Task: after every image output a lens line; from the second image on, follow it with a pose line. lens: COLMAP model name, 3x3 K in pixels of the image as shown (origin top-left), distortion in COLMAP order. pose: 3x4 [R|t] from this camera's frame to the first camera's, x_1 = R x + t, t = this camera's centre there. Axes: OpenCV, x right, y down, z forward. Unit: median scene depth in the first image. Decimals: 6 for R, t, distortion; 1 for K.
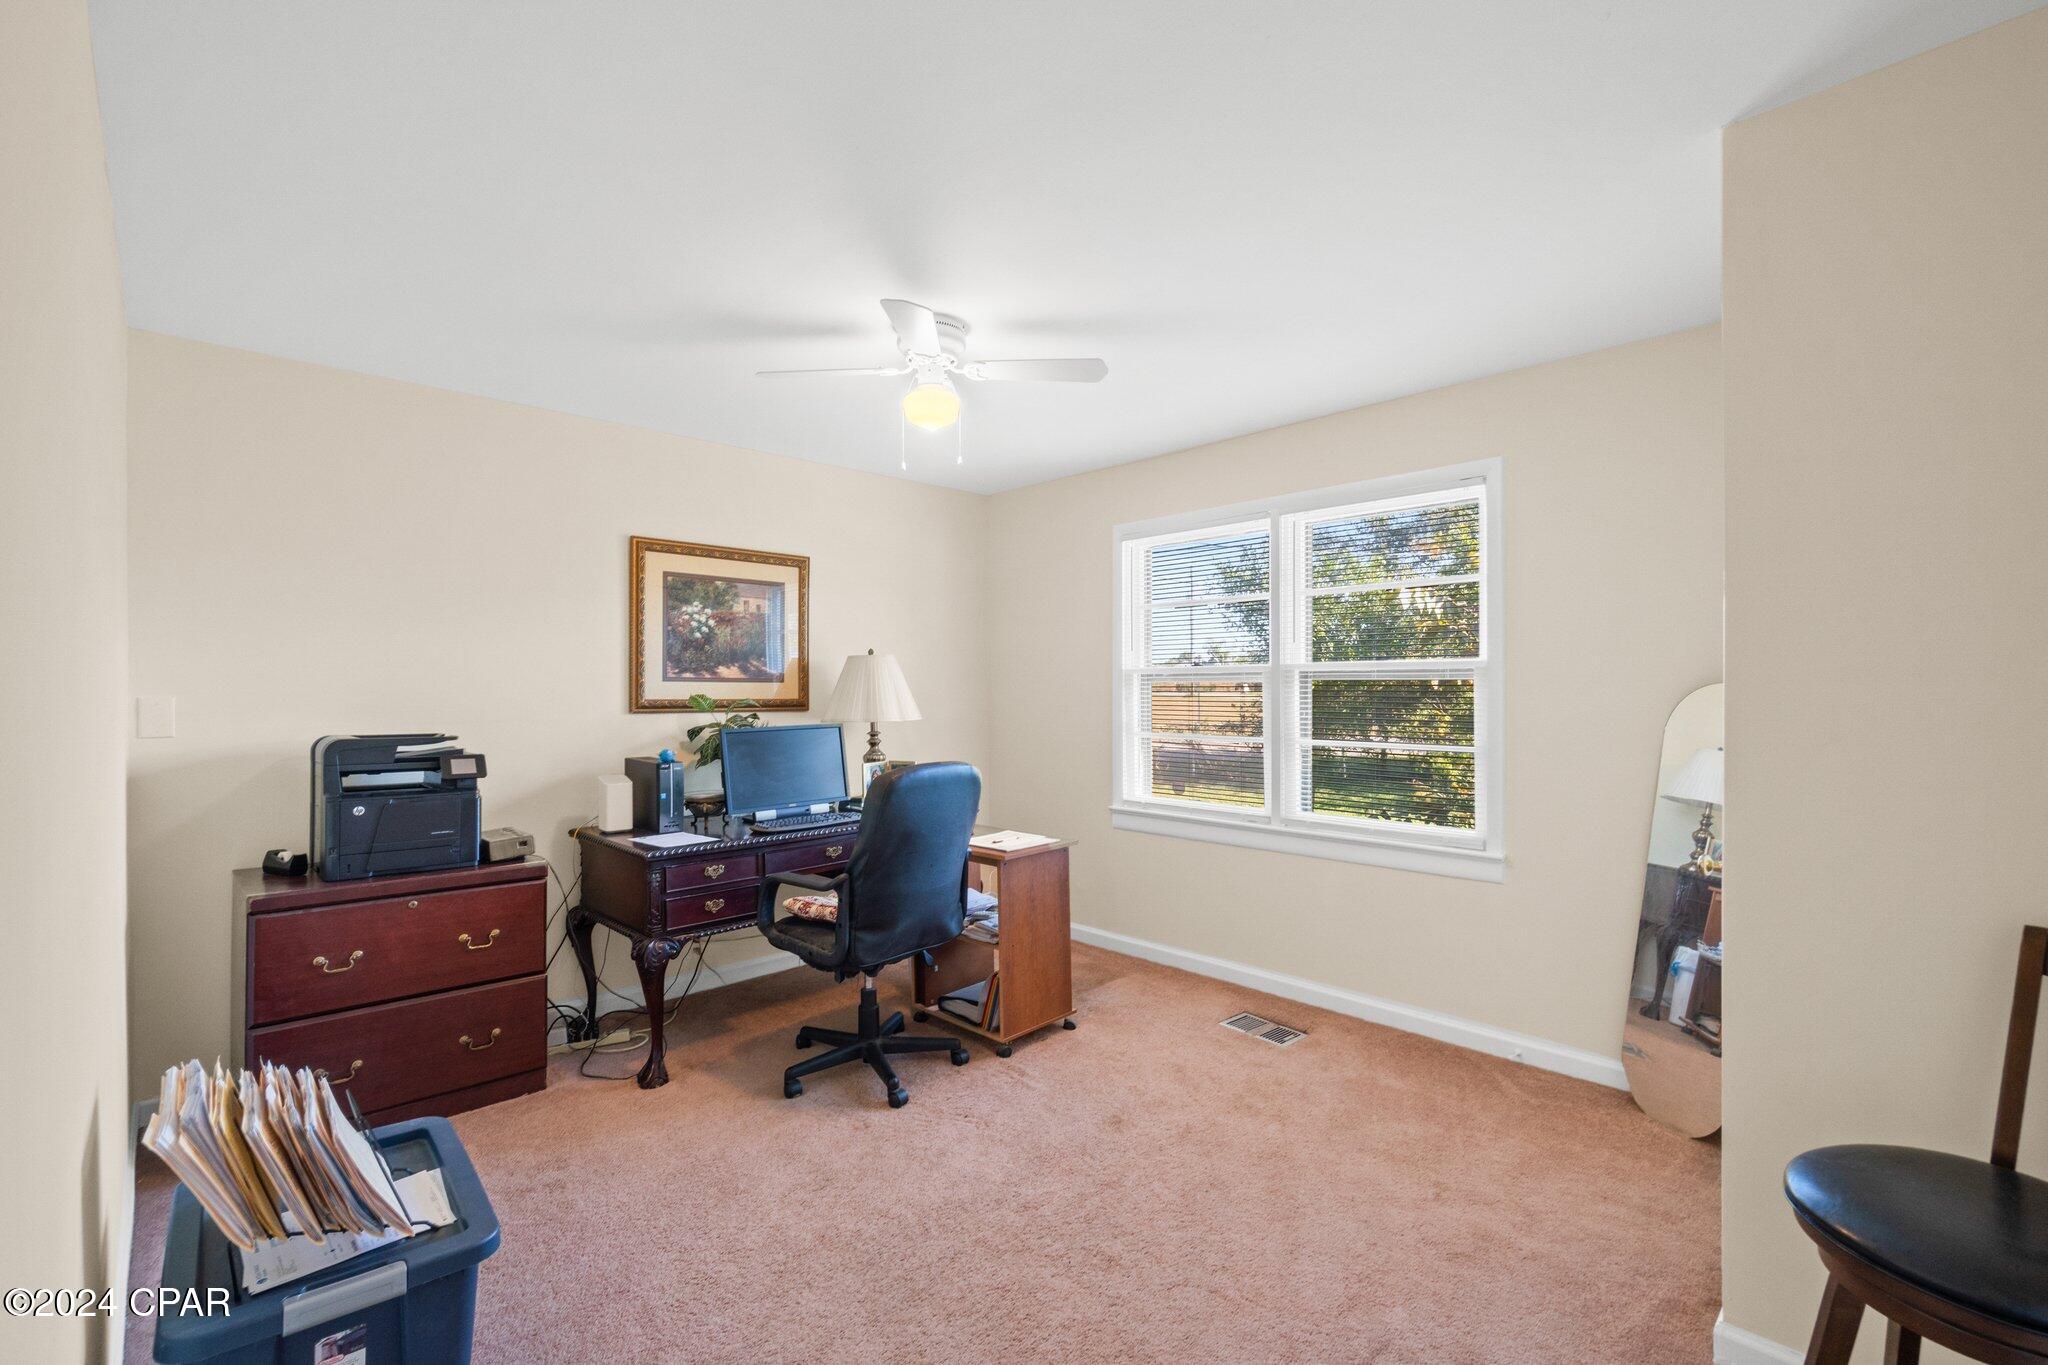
lens RADIAL K [[885.3, 0, 1024.0], [0, 885.3, 682.5], [0, 0, 1]] dist [0.000376, 0.000109]
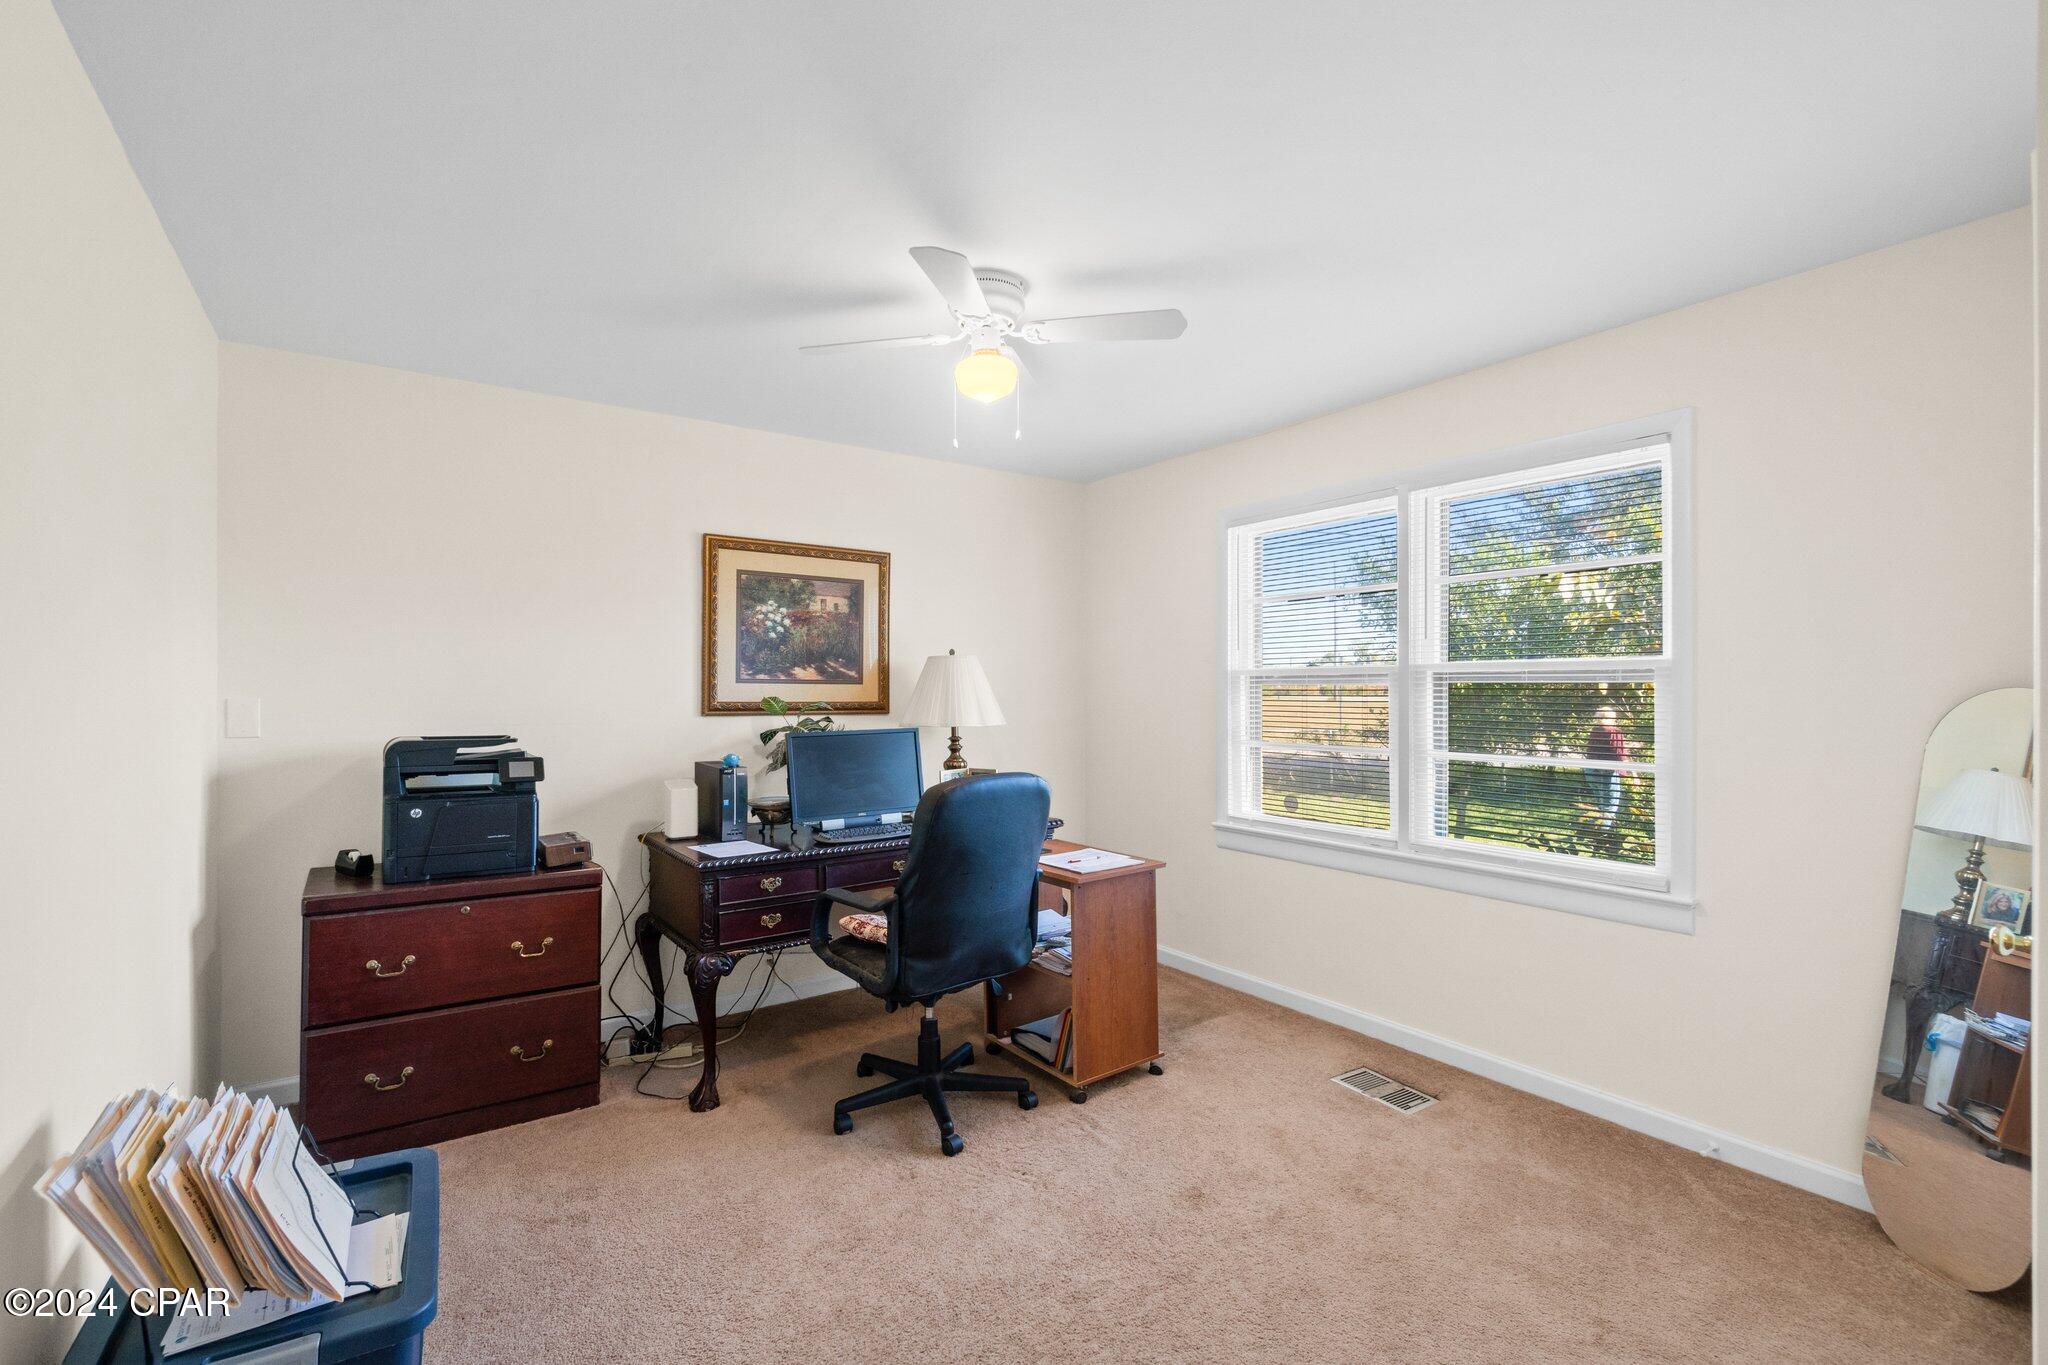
lens RADIAL K [[886.9, 0, 1024.0], [0, 886.9, 682.5], [0, 0, 1]] dist [0.000229, 0.000735]
pose [[0.987975, 0.001115, -0.154612, 0.062526], [-0.001544, 0.999995, -0.002656, 0.000318], [0.154609, 0.002863, 0.987972, 0.105062]]
